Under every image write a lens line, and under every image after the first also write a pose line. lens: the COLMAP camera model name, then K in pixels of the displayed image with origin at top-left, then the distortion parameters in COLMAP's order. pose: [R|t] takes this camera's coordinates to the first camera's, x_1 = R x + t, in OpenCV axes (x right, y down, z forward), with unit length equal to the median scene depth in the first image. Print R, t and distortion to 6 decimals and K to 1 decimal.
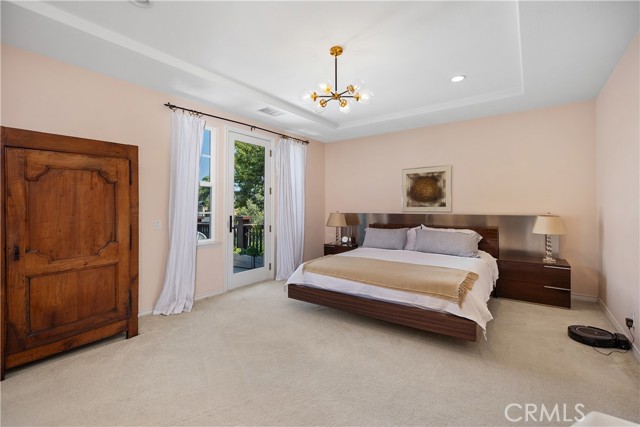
lens RADIAL K [[293.3, 0, 320.0], [0, 293.3, 213.5], [0, 0, 1]] dist [0.004526, 0.000197]
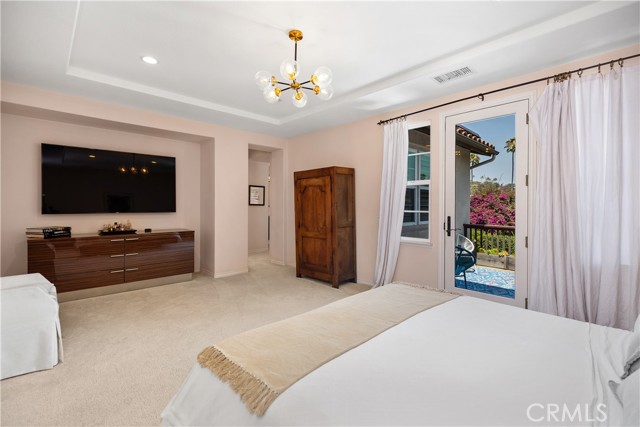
lens RADIAL K [[293.3, 0, 320.0], [0, 293.3, 213.5], [0, 0, 1]] dist [0.004526, 0.000197]
pose [[-0.182083, 0.033202, -0.982723, 0.978716], [-0.020497, 0.999084, 0.037553, -0.038433], [0.983070, 0.026981, -0.181235, 1.285078]]
